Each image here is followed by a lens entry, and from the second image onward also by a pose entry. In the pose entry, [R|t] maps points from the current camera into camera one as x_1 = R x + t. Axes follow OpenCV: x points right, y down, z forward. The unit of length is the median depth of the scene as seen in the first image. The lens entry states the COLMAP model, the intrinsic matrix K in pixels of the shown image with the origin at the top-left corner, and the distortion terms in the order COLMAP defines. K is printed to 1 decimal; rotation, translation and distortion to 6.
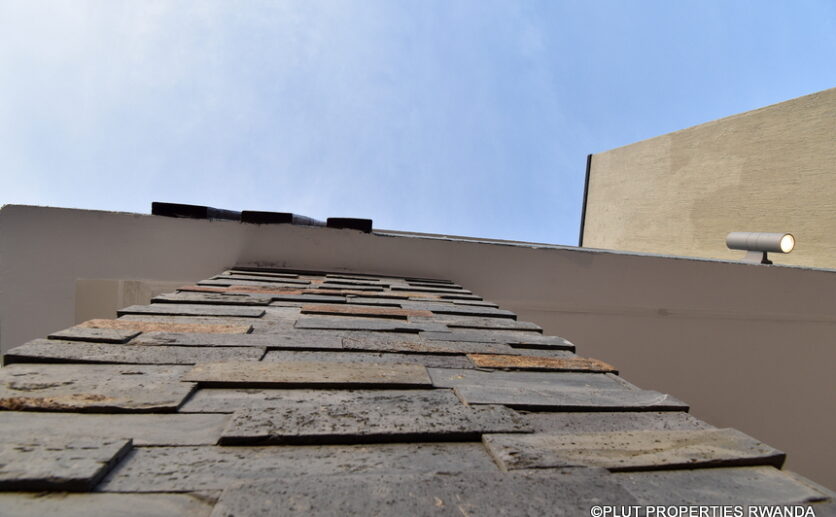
lens RADIAL K [[371.3, 0, 408.5], [0, 371.3, 256.0], [0, 0, 1]] dist [0.031547, -0.025304]
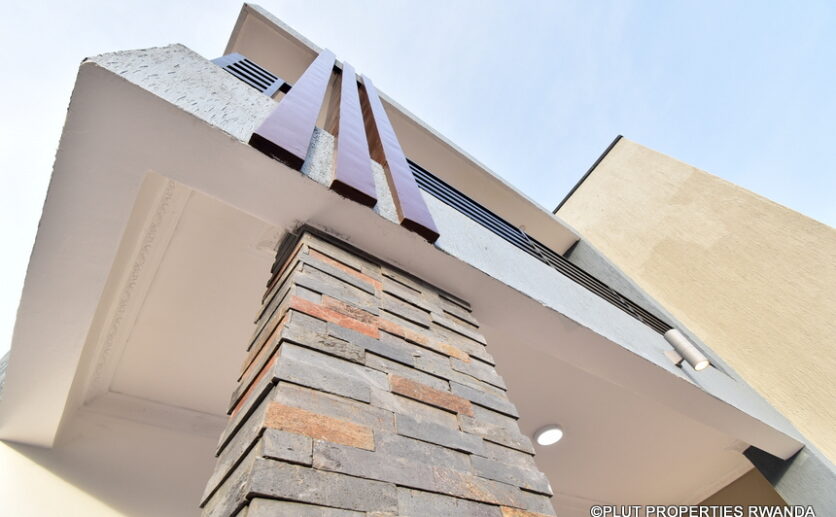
lens RADIAL K [[371.3, 0, 408.5], [0, 371.3, 256.0], [0, 0, 1]] dist [0.031547, -0.025304]
pose [[0.879838, 0.424214, 0.214307, -0.124558], [-0.473868, 0.817652, 0.326948, -0.115940], [-0.036532, -0.389214, 0.920423, 0.000034]]
